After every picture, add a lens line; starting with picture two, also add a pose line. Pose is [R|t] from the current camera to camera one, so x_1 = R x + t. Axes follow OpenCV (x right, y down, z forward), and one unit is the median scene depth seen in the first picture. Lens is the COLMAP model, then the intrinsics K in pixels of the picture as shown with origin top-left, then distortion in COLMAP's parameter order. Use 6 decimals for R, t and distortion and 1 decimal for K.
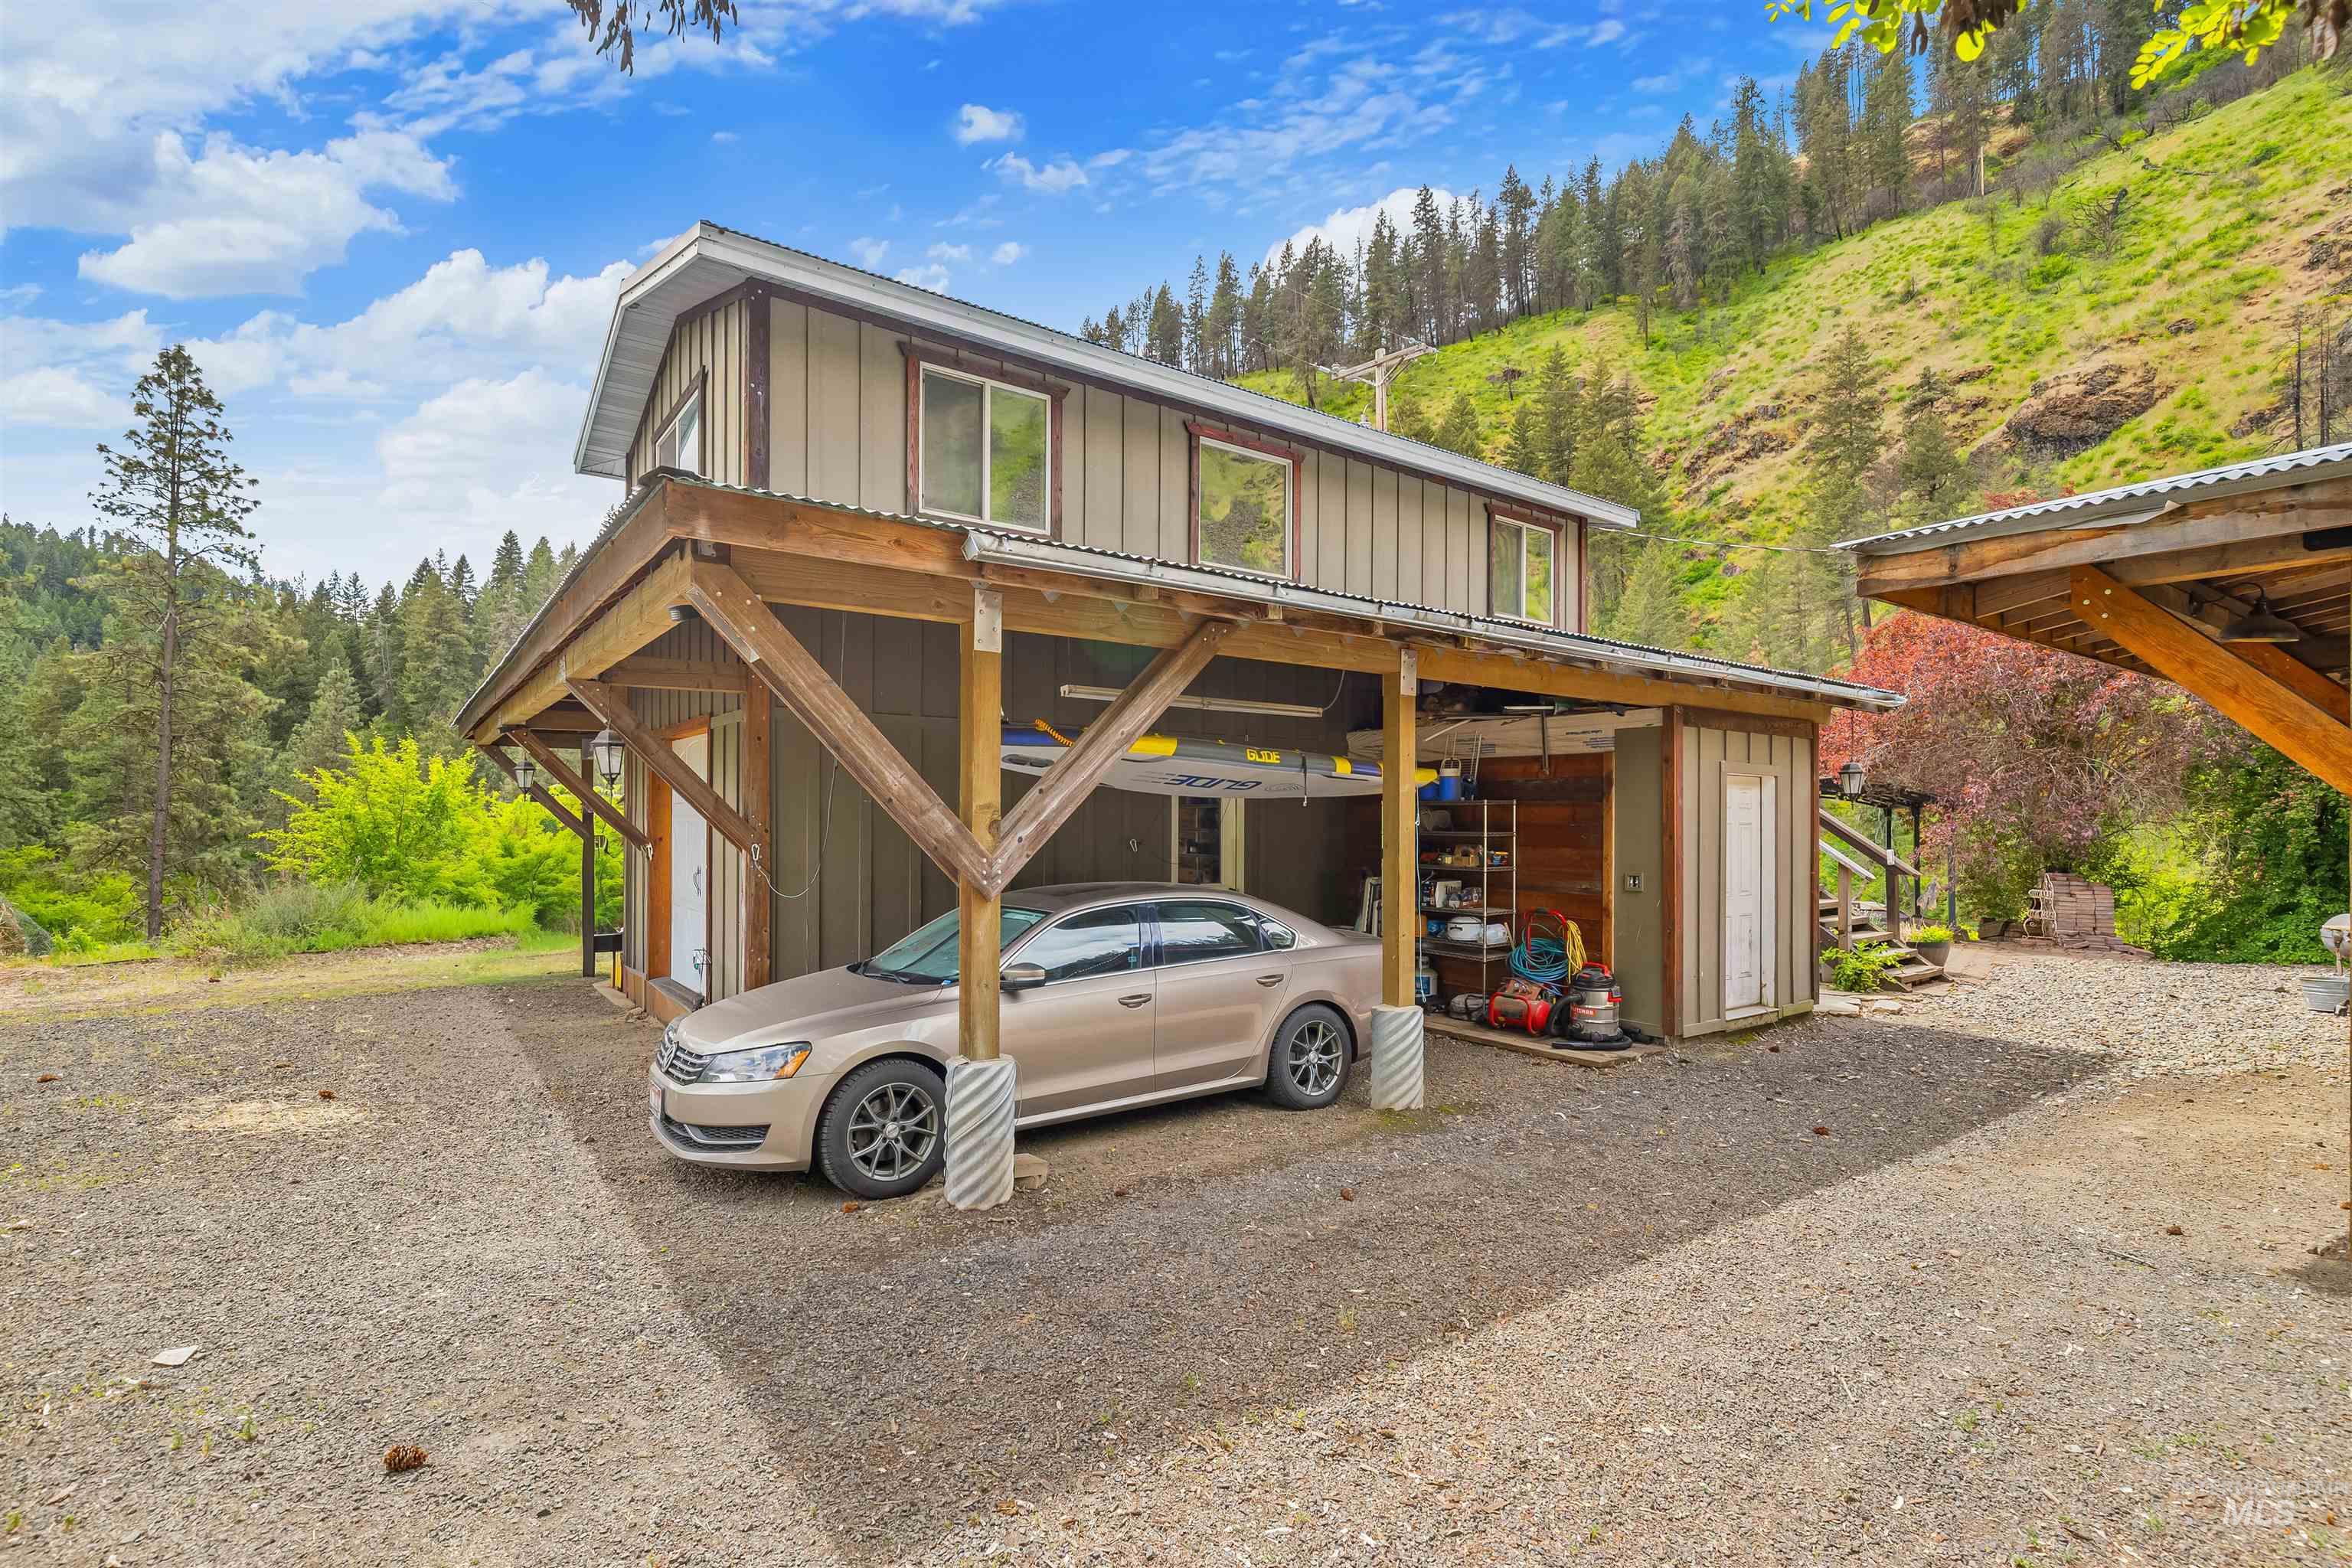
lens RADIAL K [[1096.2, 0, 1194.5], [0, 1096.2, 818.0], [0, 0, 1]] dist [-0.018393, 0.009283]
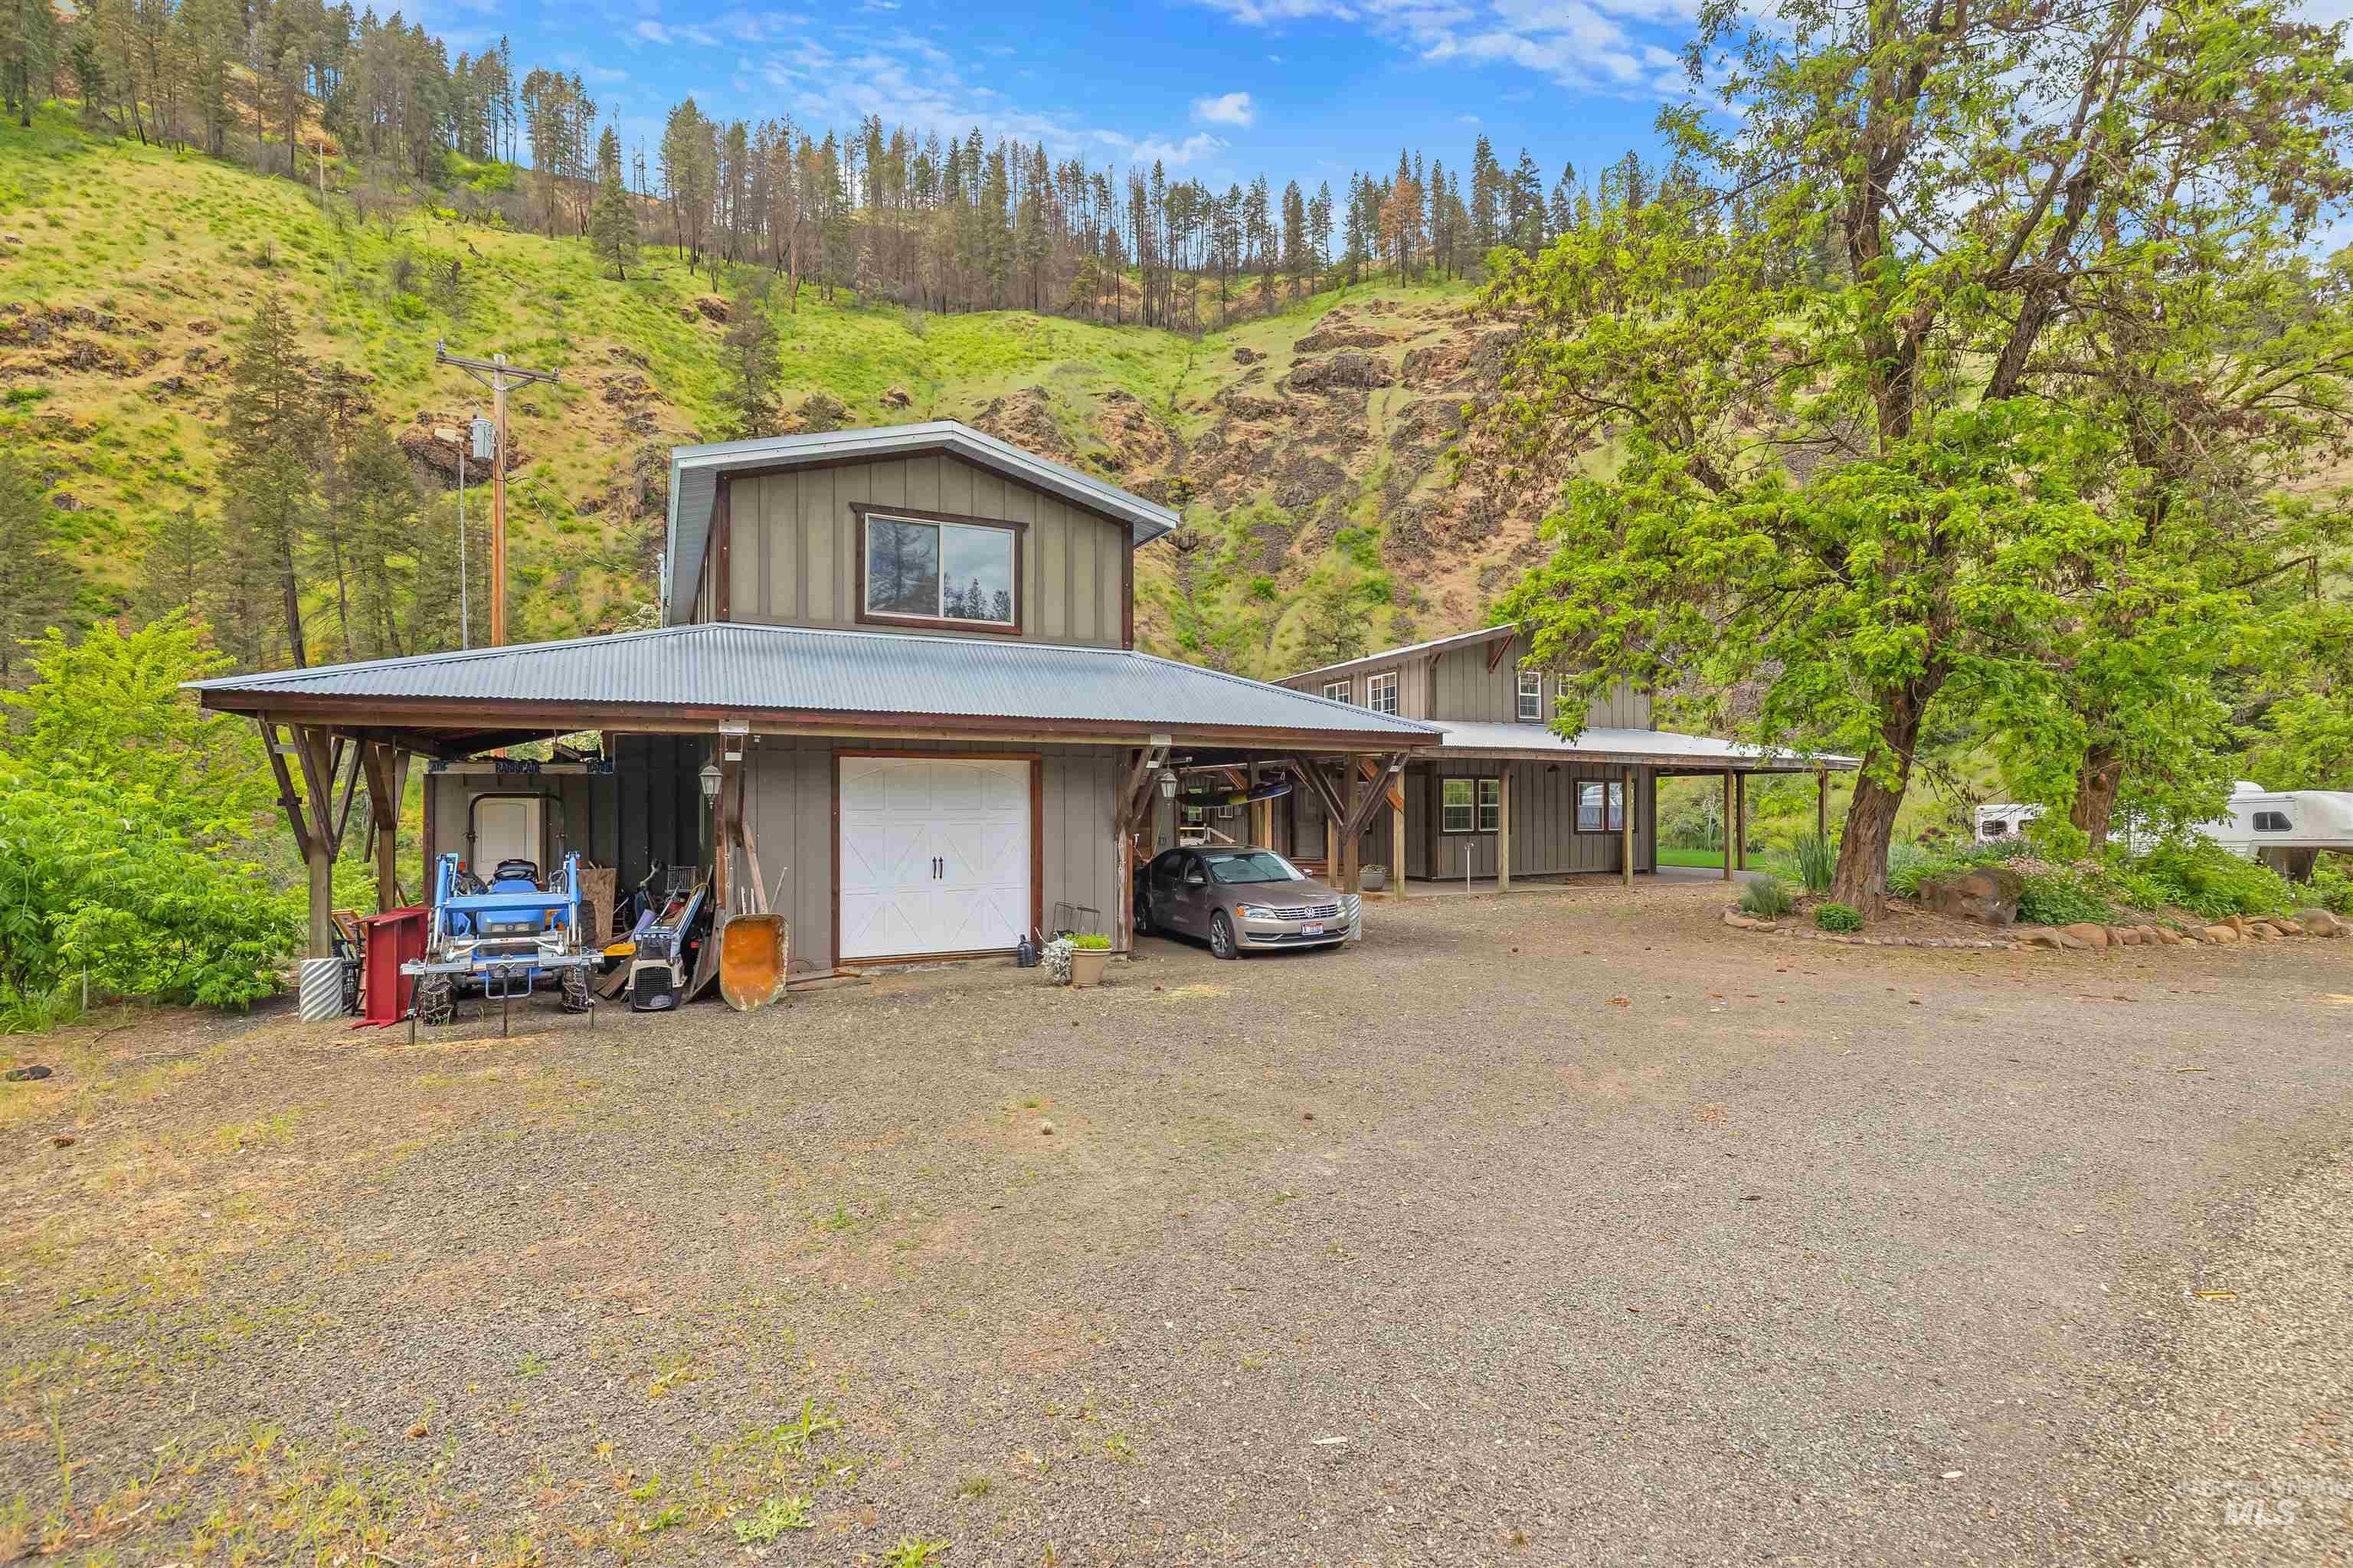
lens RADIAL K [[1074.3, 0, 1171.8], [0, 1074.3, 789.4], [0, 0, 1]] dist [-0.011643, 0.007115]
pose [[0.201659, 0.010434, 0.979400, -0.123647], [0.002751, 0.999933, -0.011219, -0.001690], [-0.979452, 0.004957, 0.201617, 0.032705]]
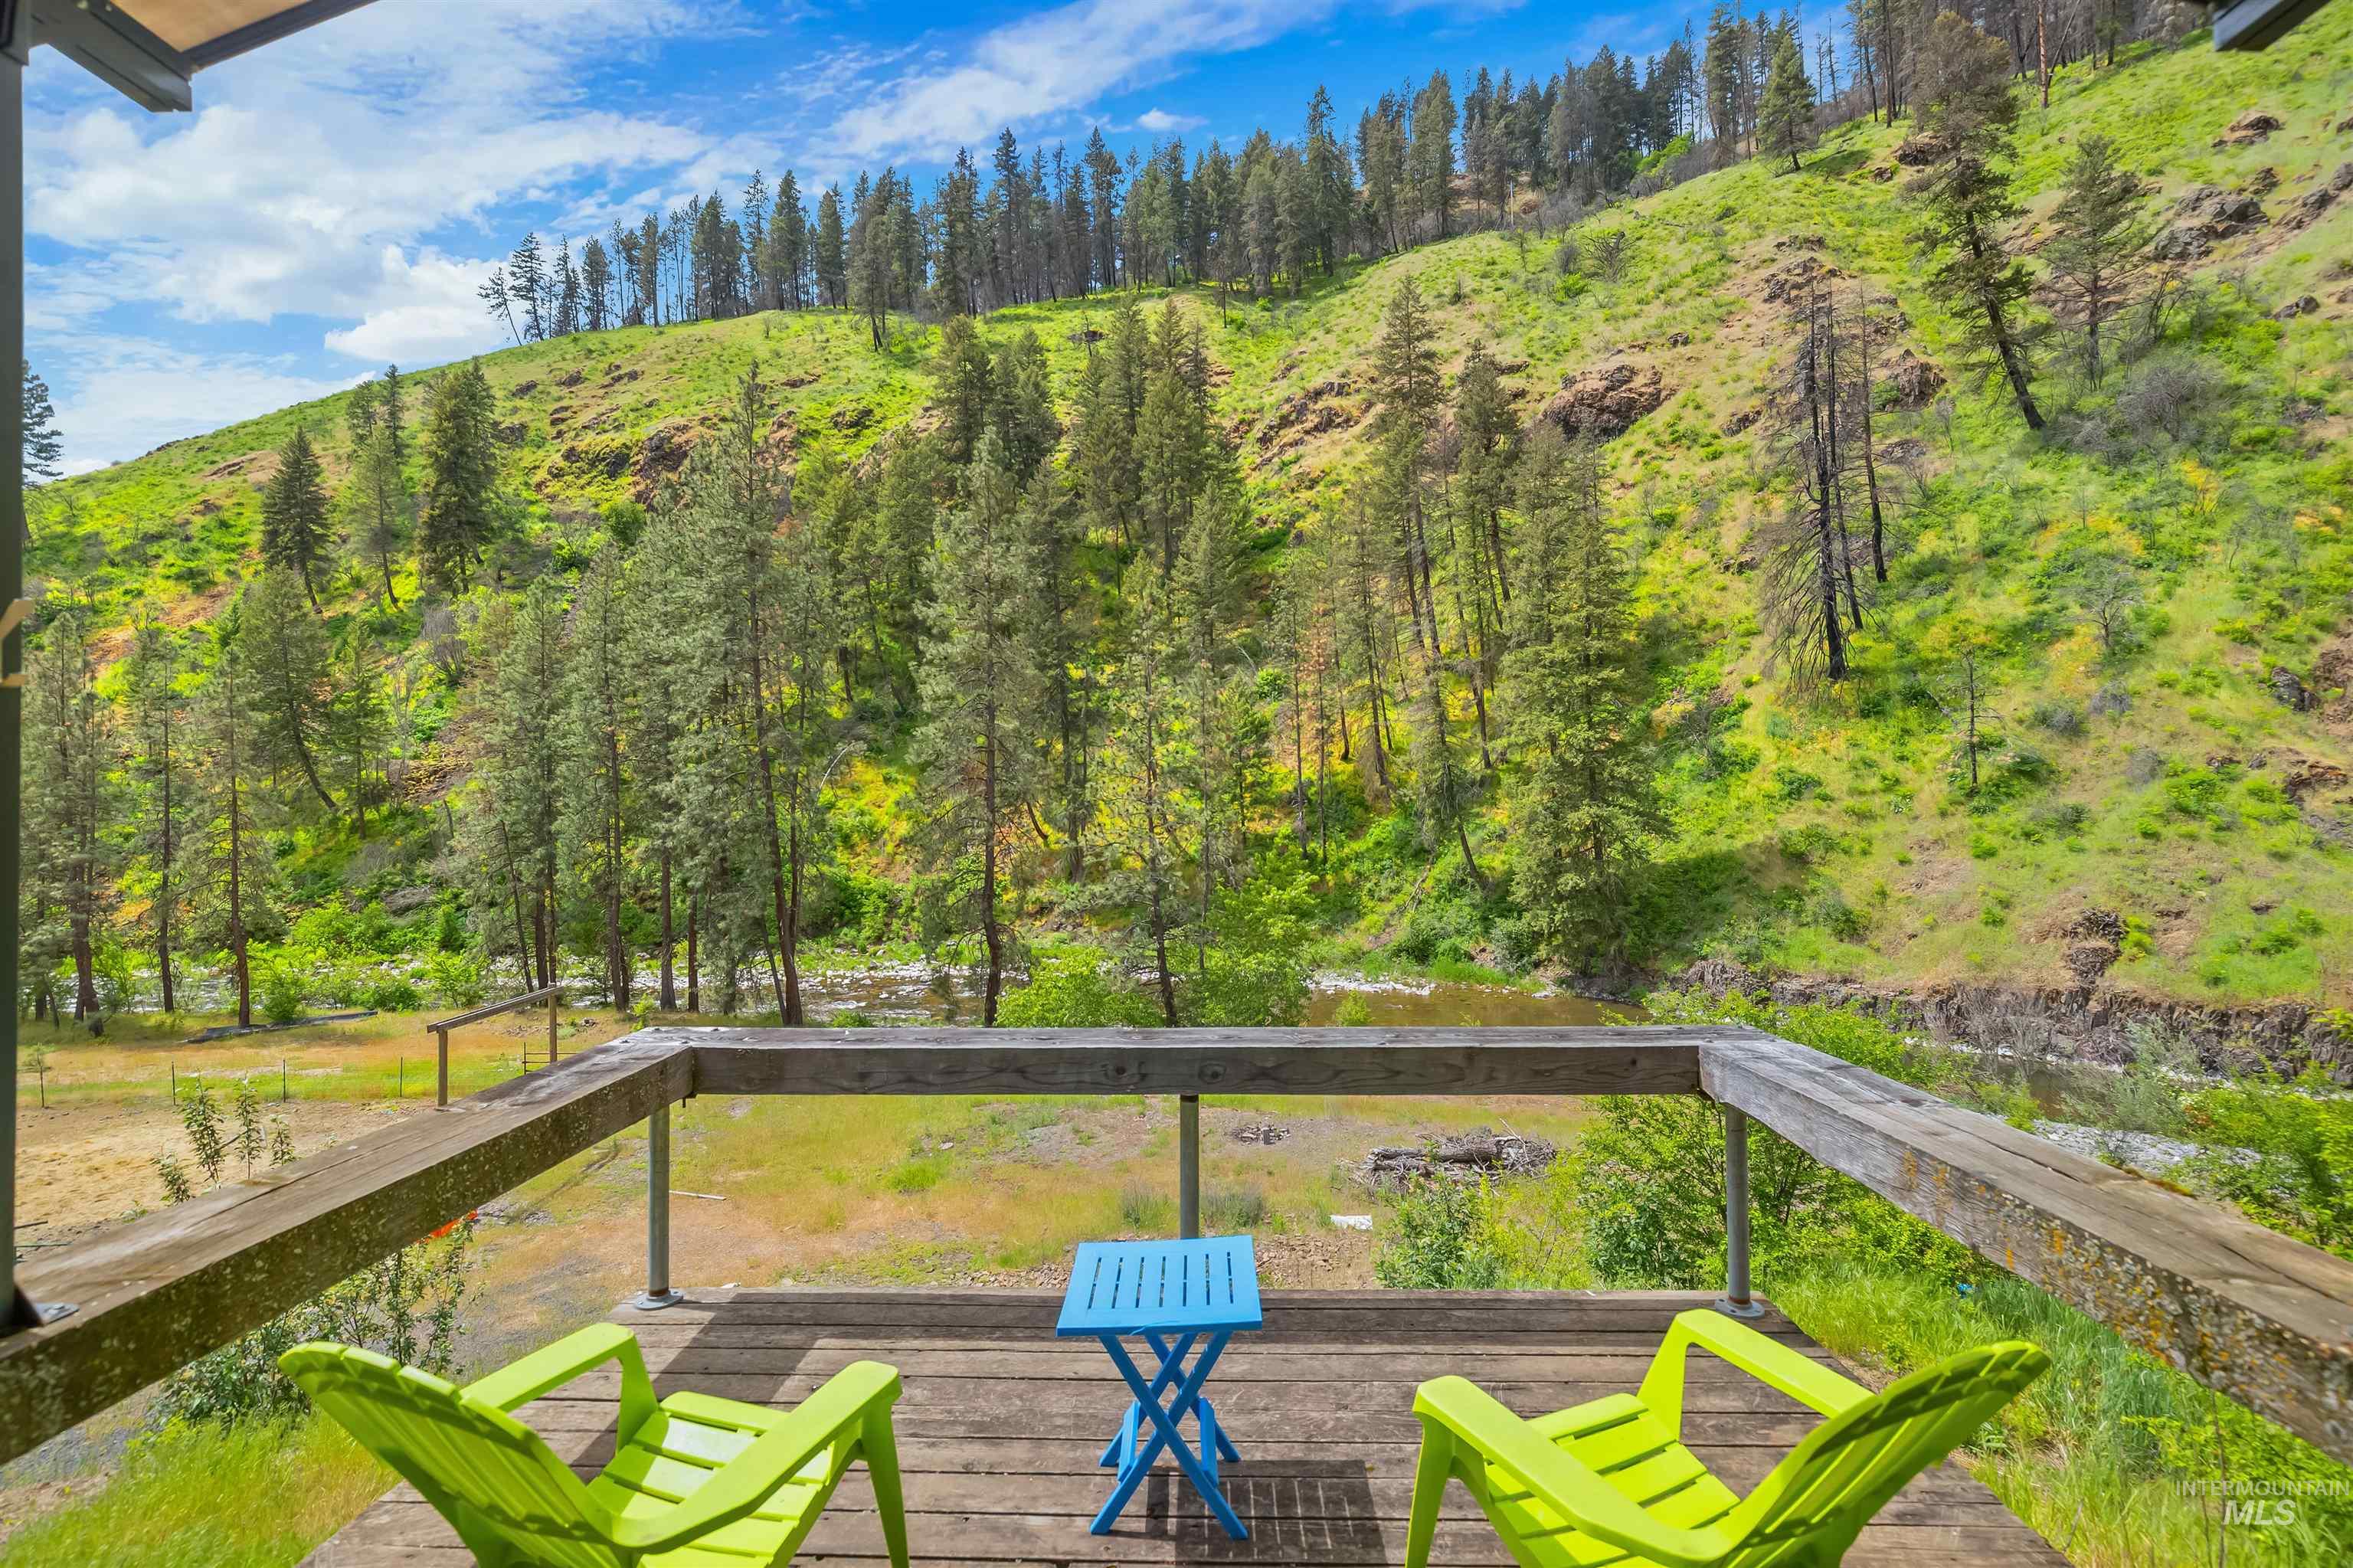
lens RADIAL K [[1074.2, 0, 1197.9], [0, 1074.2, 792.5], [0, 0, 1]] dist [0.000174, 0.001344]
pose [[0.939210, -0.000907, 0.343343, 0.085910], [0.005957, 0.999889, -0.013654, 0.007420], [-0.343293, 0.014869, 0.939111, 0.153051]]
